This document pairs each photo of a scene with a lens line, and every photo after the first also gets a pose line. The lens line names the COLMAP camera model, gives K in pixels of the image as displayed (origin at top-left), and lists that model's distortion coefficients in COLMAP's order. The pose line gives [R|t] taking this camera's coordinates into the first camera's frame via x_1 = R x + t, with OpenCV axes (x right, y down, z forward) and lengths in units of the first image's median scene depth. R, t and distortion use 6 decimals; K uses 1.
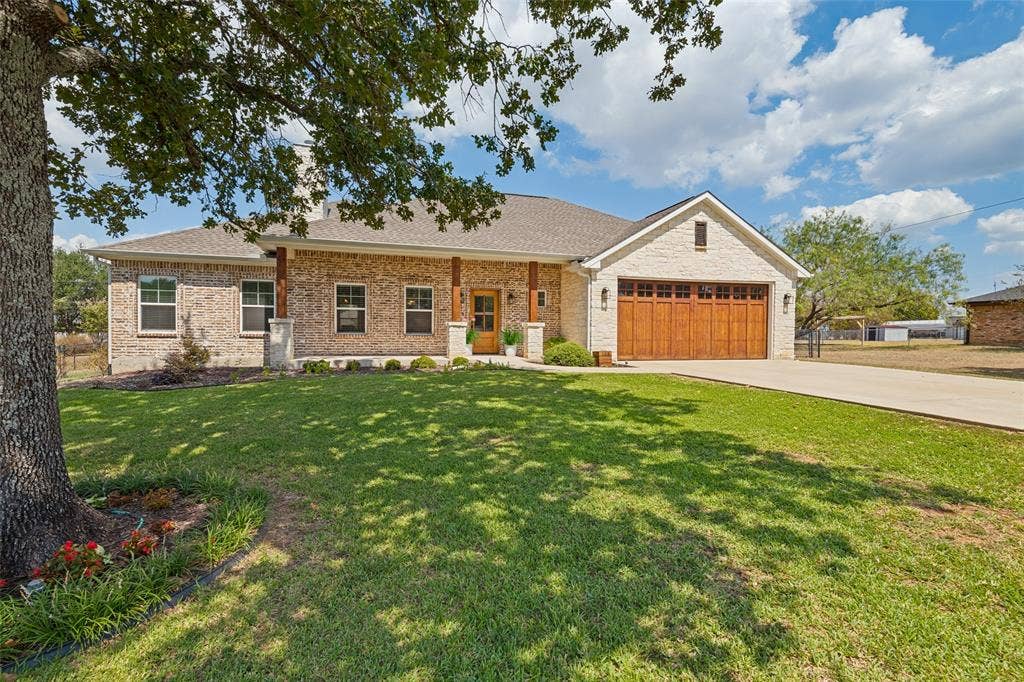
lens RADIAL K [[474.2, 0, 512.0], [0, 474.2, 341.0], [0, 0, 1]] dist [0.003463, -0.000204]
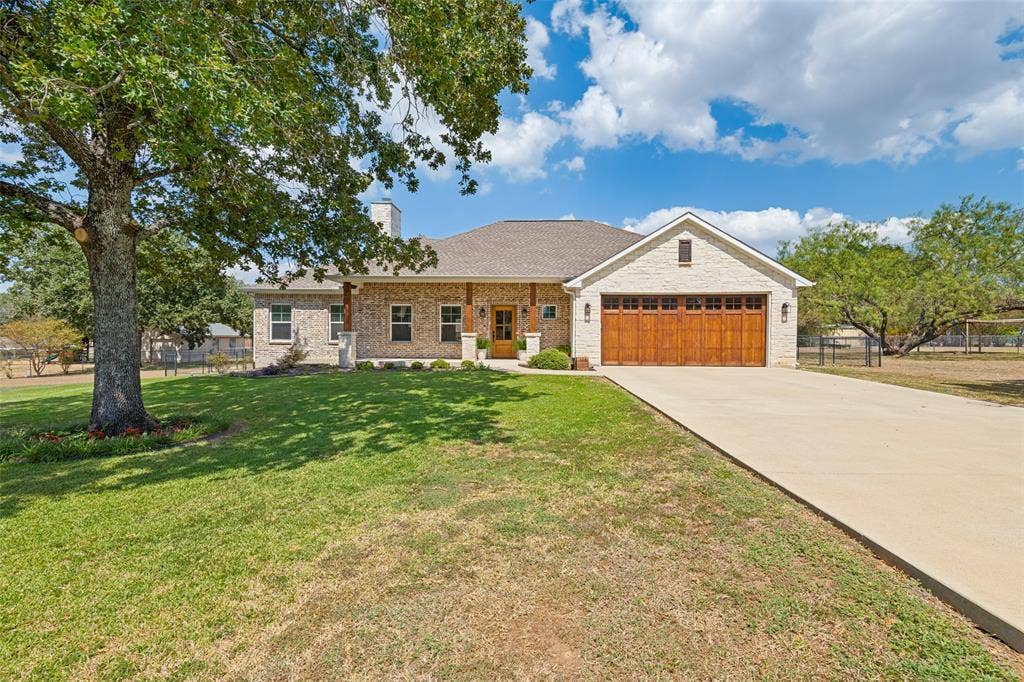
lens RADIAL K [[475.3, 0, 512.1], [0, 475.3, 332.7], [0, 0, 1]] dist [0.002827, -0.000127]
pose [[0.946653, -0.004826, -0.322219, 0.389316], [-0.003850, 0.999647, -0.026285, -0.007092], [0.322232, 0.026124, 0.946300, -0.168702]]
